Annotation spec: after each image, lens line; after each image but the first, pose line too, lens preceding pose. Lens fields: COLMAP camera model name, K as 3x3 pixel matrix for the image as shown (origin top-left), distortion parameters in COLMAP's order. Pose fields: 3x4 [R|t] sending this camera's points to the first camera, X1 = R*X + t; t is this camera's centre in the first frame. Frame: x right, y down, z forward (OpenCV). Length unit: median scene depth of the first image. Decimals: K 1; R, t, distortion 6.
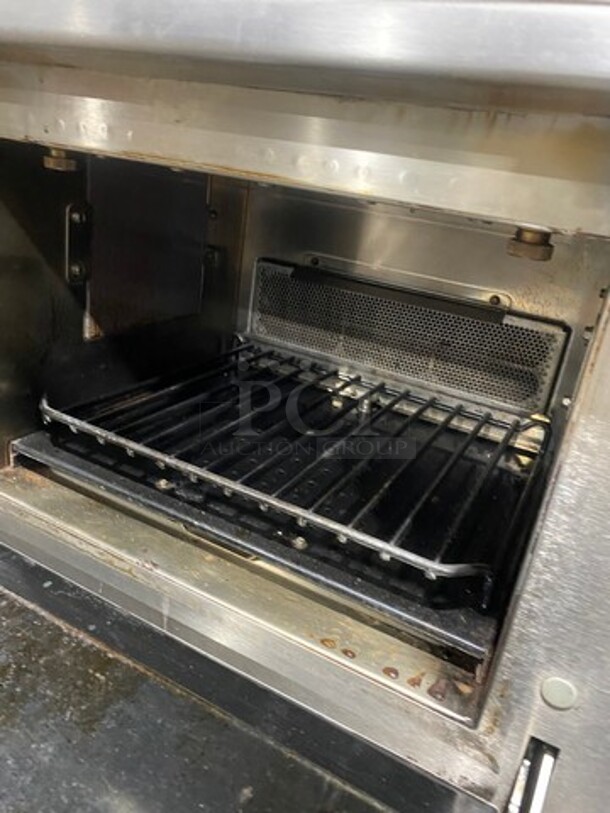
lens RADIAL K [[617.8, 0, 305.0], [0, 617.8, 406.5], [0, 0, 1]] dist [0.056984, -0.162435]
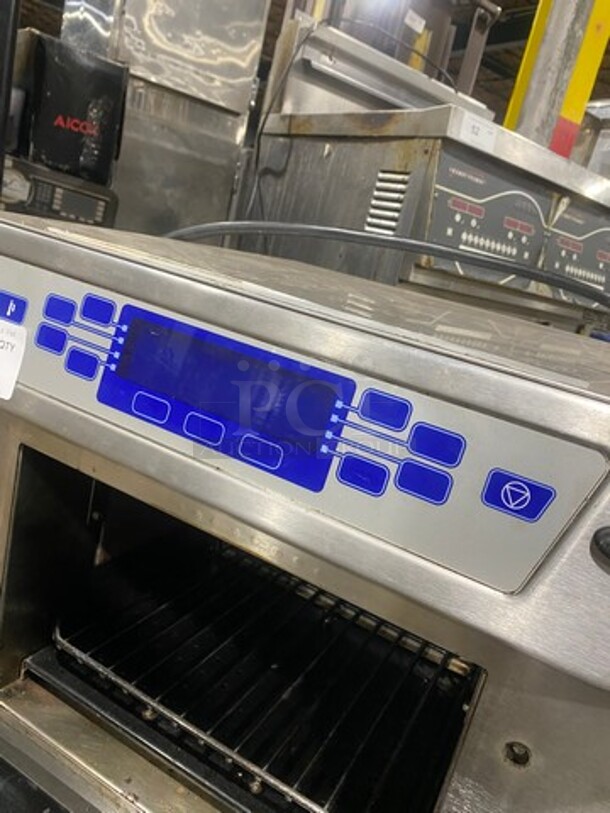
lens RADIAL K [[616.3, 0, 305.0], [0, 616.3, 406.5], [0, 0, 1]] dist [0.058969, -0.058814]
pose [[0.996000, 0.084574, 0.028826, -0.008813], [-0.081454, 0.992028, -0.096151, -0.374970], [-0.036728, 0.093418, 0.994949, -0.282233]]
